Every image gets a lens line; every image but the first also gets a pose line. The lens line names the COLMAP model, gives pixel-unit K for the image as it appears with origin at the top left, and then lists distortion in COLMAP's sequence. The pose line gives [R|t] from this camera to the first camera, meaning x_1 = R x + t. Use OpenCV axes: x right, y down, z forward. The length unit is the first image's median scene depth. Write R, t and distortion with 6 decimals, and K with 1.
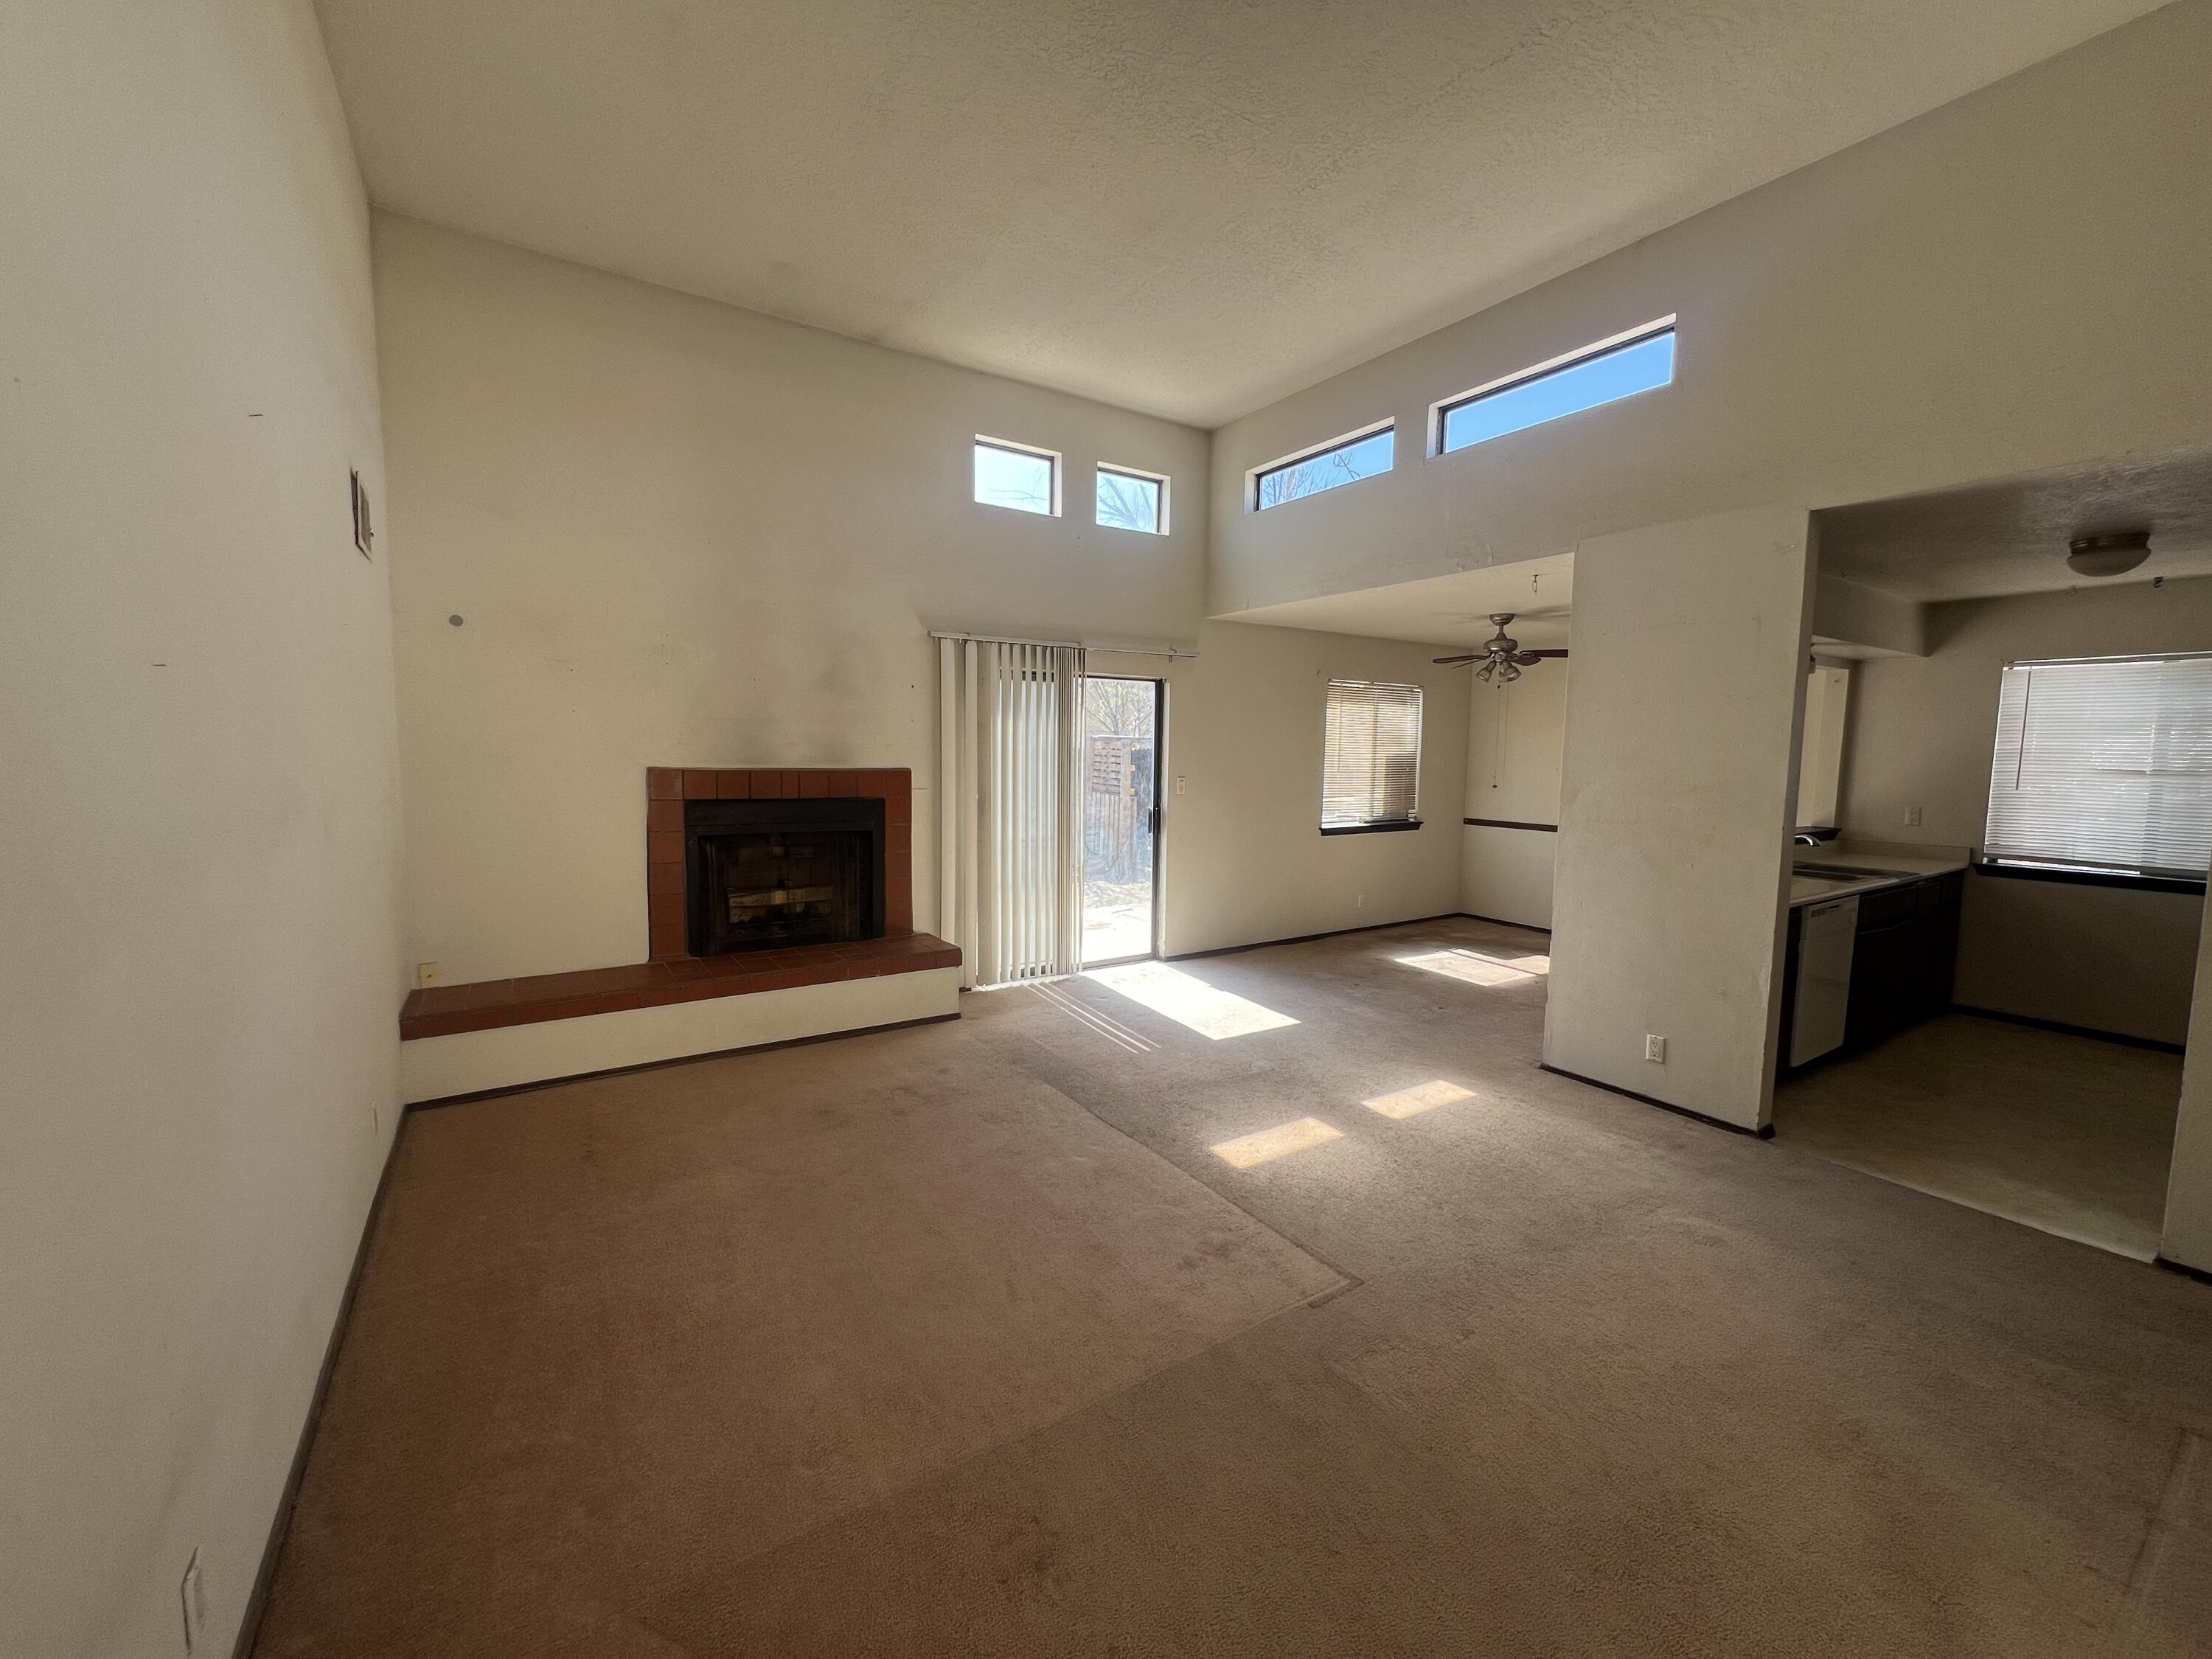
lens RADIAL K [[880.7, 0, 1103.5], [0, 880.7, 822.7], [0, 0, 1]] dist [0.001284, -0.000030]
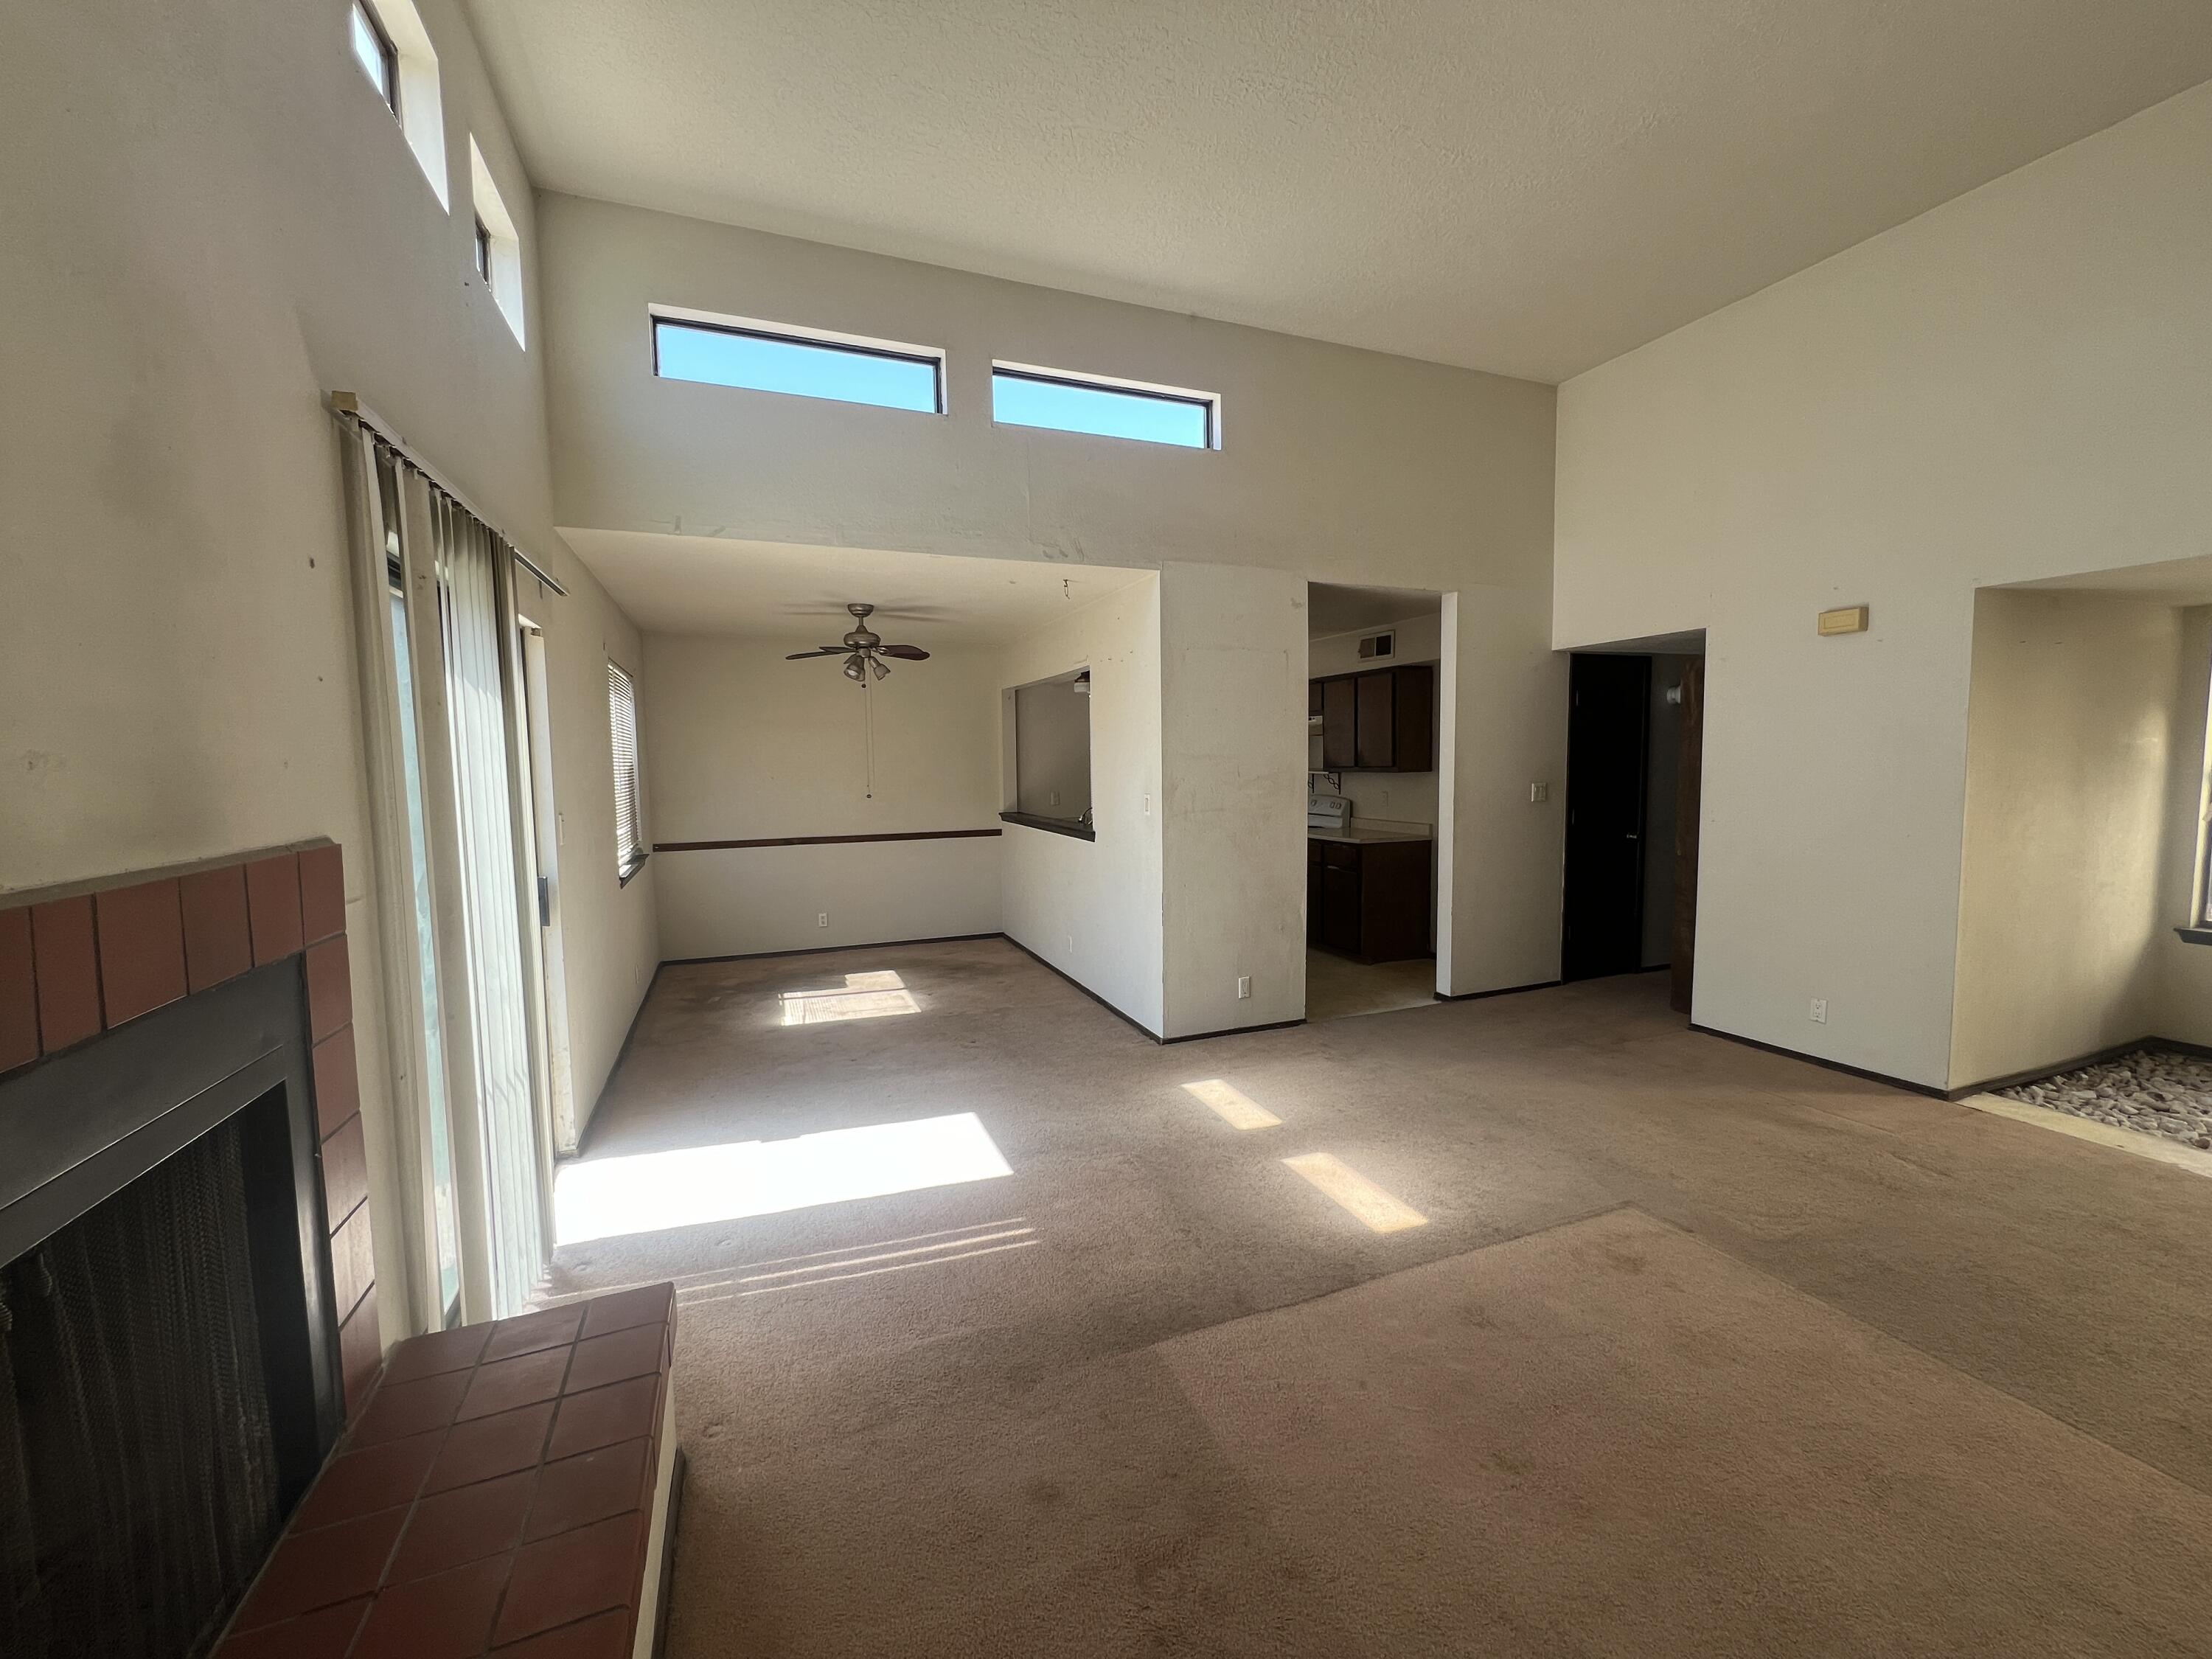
lens RADIAL K [[880.7, 0, 1106.2], [0, 880.7, 826.0], [0, 0, 1]] dist [0.001284, -0.000030]
pose [[0.198760, -0.091004, 0.975814, -0.464334], [0.100269, 0.992343, 0.072122, -0.061394], [-0.974905, 0.083509, 0.206363, 0.693398]]
